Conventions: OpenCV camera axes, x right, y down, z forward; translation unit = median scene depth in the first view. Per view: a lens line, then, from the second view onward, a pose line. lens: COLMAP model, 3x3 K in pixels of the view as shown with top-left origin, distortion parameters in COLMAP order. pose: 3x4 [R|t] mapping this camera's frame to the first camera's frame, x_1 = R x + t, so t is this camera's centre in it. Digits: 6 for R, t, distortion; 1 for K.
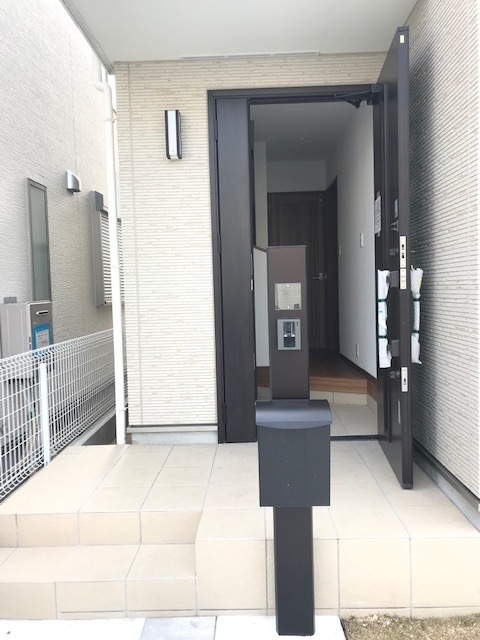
lens RADIAL K [[526.2, 0, 240.0], [0, 526.2, 320.0], [0, 0, 1]] dist [0.010499, 0.001324]
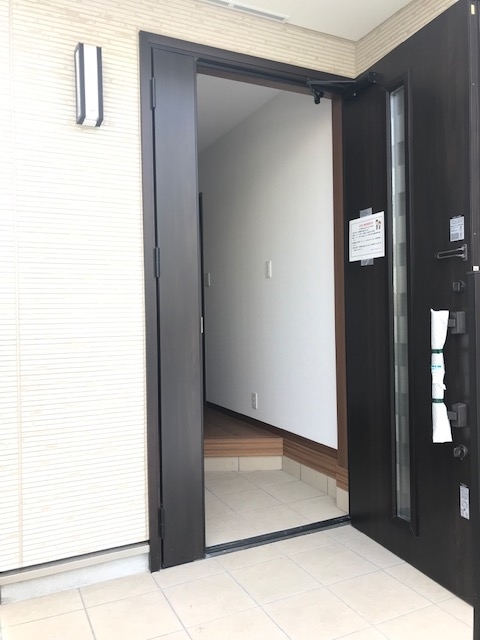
lens RADIAL K [[526.2, 0, 240.0], [0, 526.2, 320.0], [0, 0, 1]] dist [0.010499, 0.001324]
pose [[0.888329, 0.004186, 0.459189, -0.247804], [0.021611, 0.998469, -0.050910, -0.038585], [-0.458700, 0.055148, 0.886878, 0.371660]]
